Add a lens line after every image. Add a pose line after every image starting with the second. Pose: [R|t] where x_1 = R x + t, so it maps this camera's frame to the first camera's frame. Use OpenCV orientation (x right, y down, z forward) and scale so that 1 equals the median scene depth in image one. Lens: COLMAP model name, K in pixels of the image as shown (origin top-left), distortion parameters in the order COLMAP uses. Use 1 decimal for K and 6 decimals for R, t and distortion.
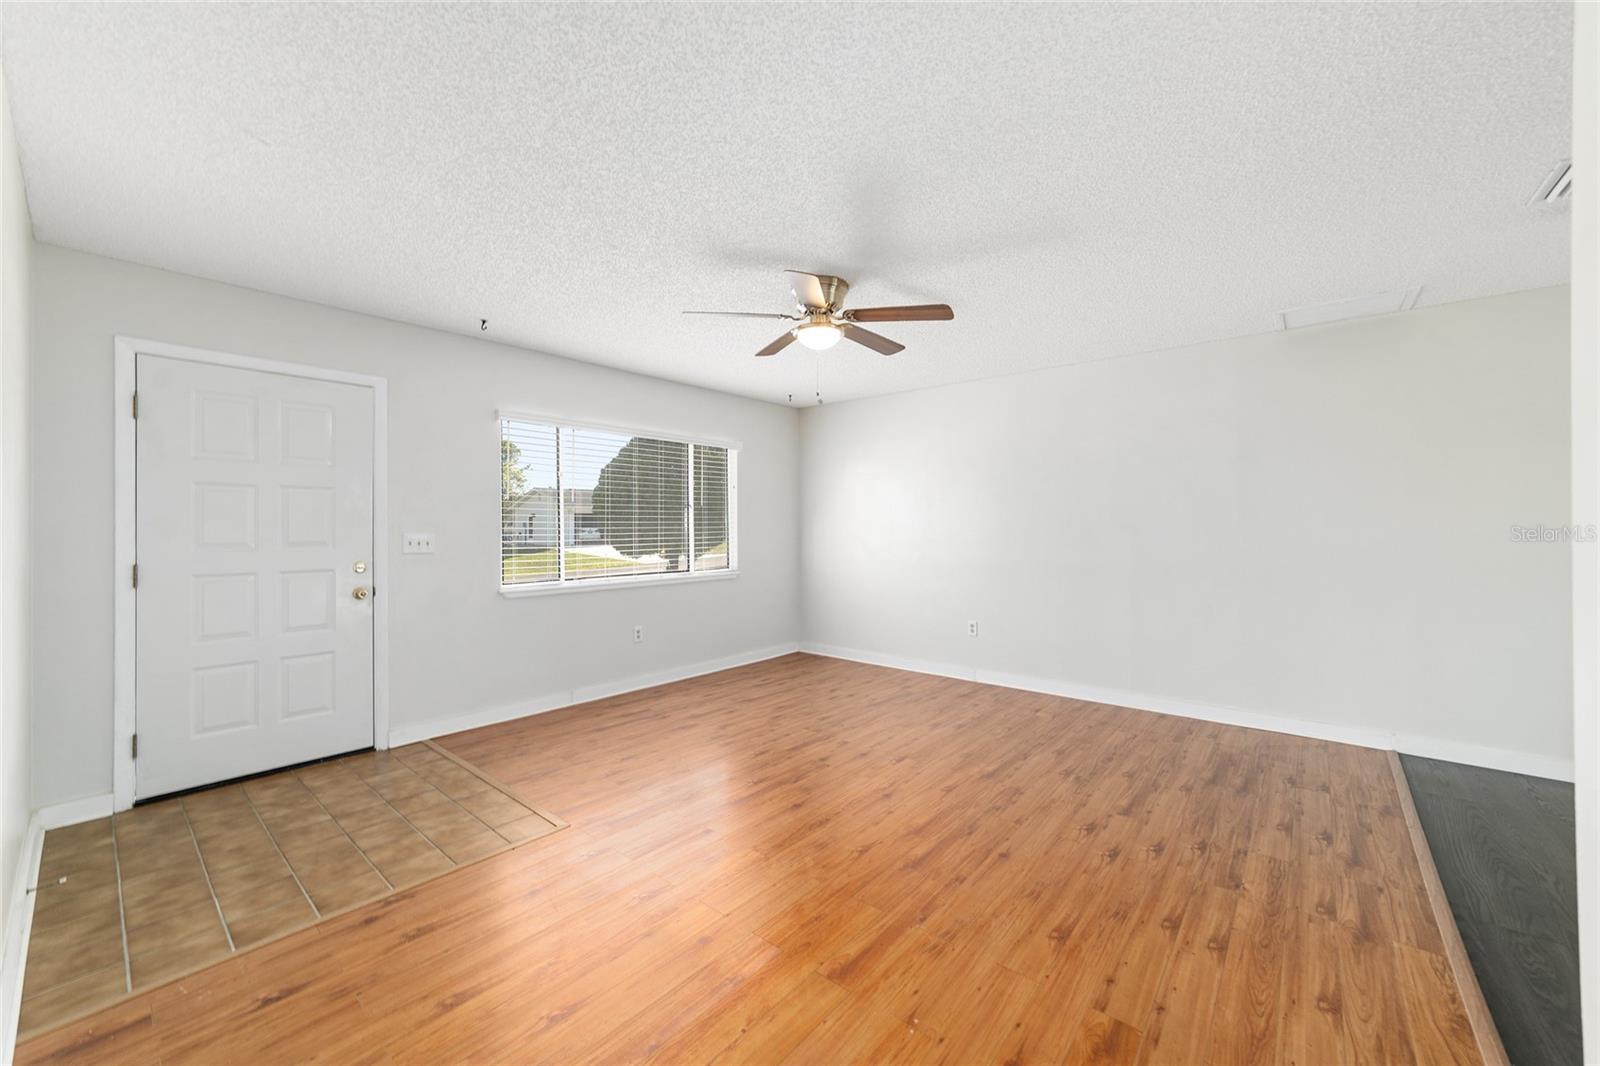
lens RADIAL K [[612.7, 0, 804.4], [0, 612.7, 526.1], [0, 0, 1]] dist [-0.012631, 0.005080]
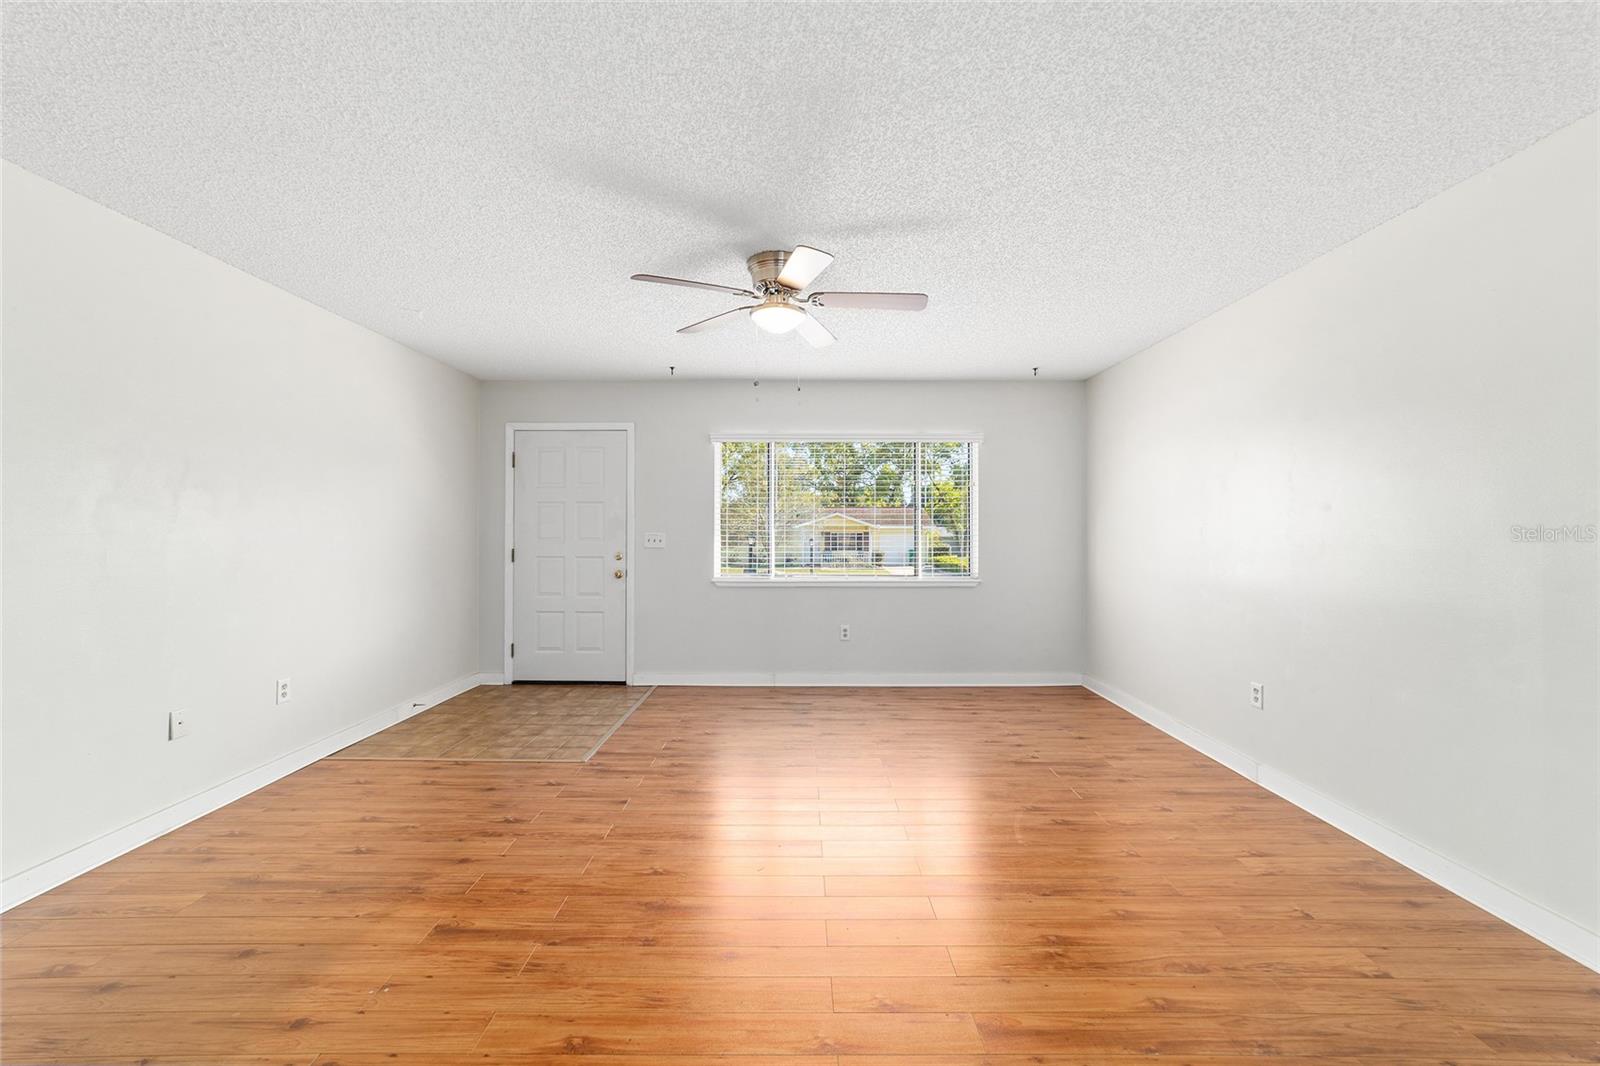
lens RADIAL K [[612.7, 0, 802.4], [0, 612.7, 529.1], [0, 0, 1]] dist [-0.012631, 0.005080]
pose [[0.645664, 0.000094, -0.763622, 0.802399], [-0.000525, 1.000000, -0.000320, 0.004309], [0.763622, 0.000607, 0.645664, 0.475764]]
